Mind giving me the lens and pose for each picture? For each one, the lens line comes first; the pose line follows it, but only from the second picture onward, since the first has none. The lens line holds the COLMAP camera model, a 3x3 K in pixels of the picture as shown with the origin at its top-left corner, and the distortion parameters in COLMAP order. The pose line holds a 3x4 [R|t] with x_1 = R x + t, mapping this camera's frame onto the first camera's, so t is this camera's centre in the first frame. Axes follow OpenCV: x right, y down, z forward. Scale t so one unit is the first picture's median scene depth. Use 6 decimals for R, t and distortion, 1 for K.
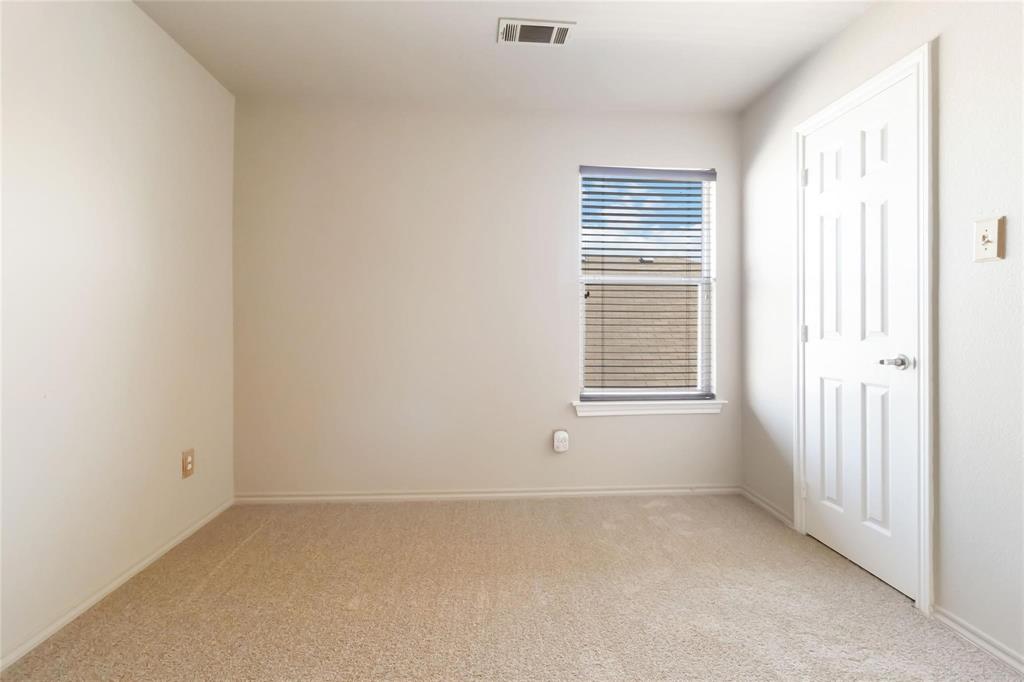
lens RADIAL K [[486.6, 0, 516.2], [0, 486.6, 322.8], [0, 0, 1]] dist [-0.001241, 0.000119]
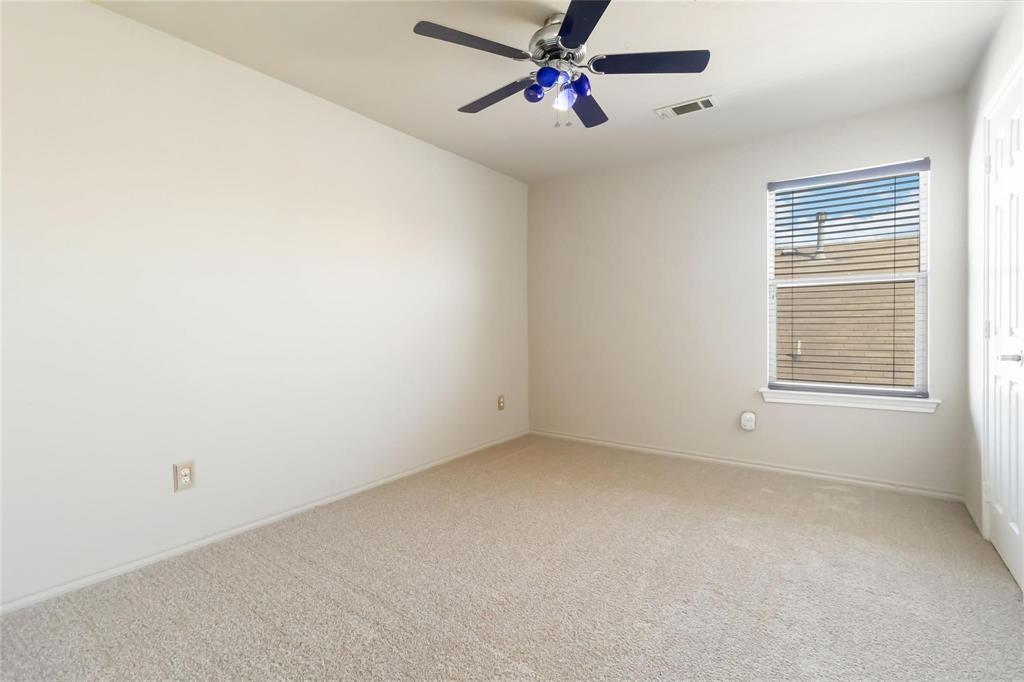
lens RADIAL K [[486.6, 0, 516.2], [0, 486.6, 322.8], [0, 0, 1]] dist [-0.001241, 0.000119]
pose [[0.762307, -0.014389, -0.647055, 0.418274], [0.014629, 0.999880, -0.005001, 0.000718], [0.647050, -0.005654, 0.762427, -0.264517]]
